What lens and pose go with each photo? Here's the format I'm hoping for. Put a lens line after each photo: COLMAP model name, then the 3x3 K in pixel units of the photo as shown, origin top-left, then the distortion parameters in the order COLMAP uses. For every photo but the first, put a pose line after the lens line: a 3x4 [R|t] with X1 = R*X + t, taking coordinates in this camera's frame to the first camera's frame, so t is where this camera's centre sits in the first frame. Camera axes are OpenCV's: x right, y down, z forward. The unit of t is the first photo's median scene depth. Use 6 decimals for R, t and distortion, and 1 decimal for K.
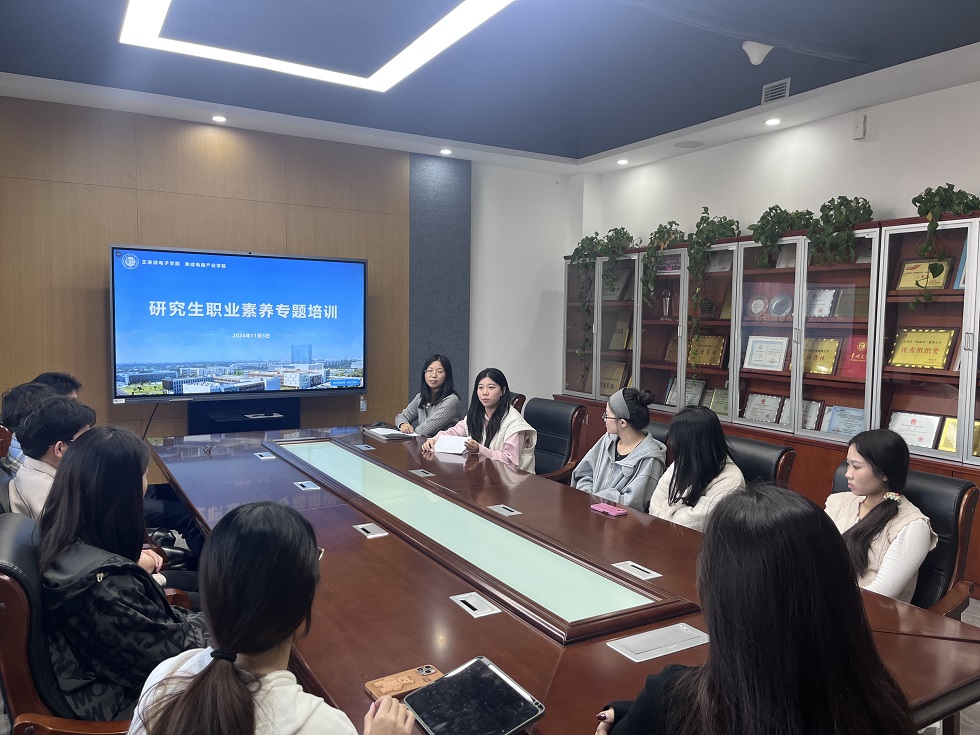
lens RADIAL K [[741.5, 0, 490.0], [0, 741.5, 367.5], [0, 0, 1]] dist [0.005124, -0.000431]
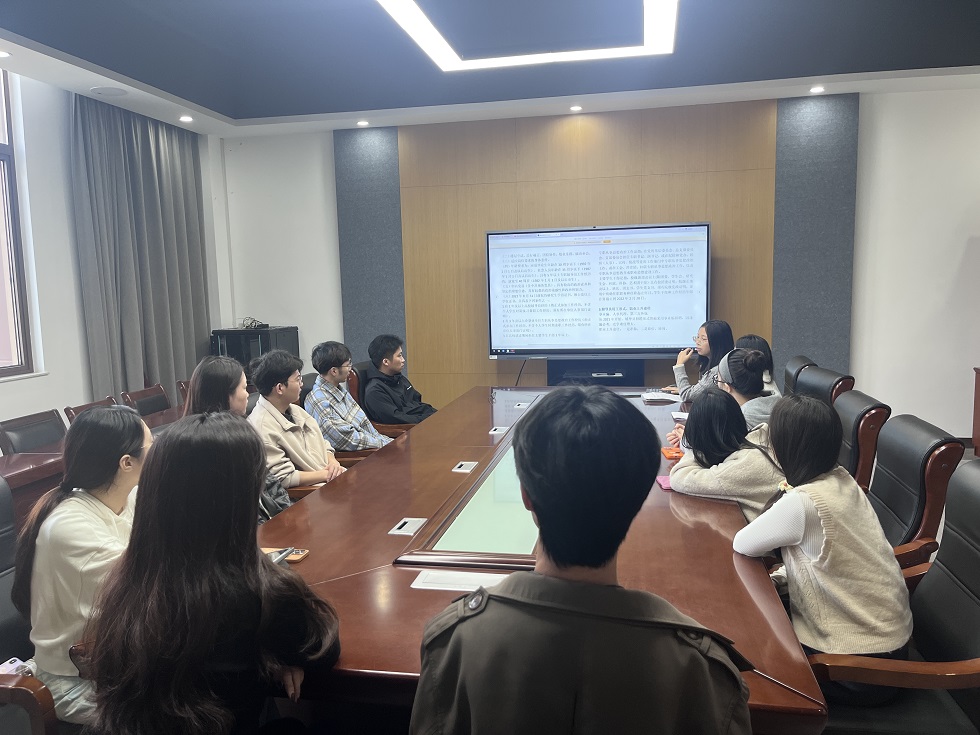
lens RADIAL K [[726.0, 0, 491.2], [0, 726.0, 389.9], [0, 0, 1]] dist [0.010695, -0.030514]
pose [[0.747543, 0.054574, -0.661967, 0.265662], [-0.002304, 0.996826, 0.079579, 0.001654], [0.664209, -0.057964, 0.745296, 0.070364]]
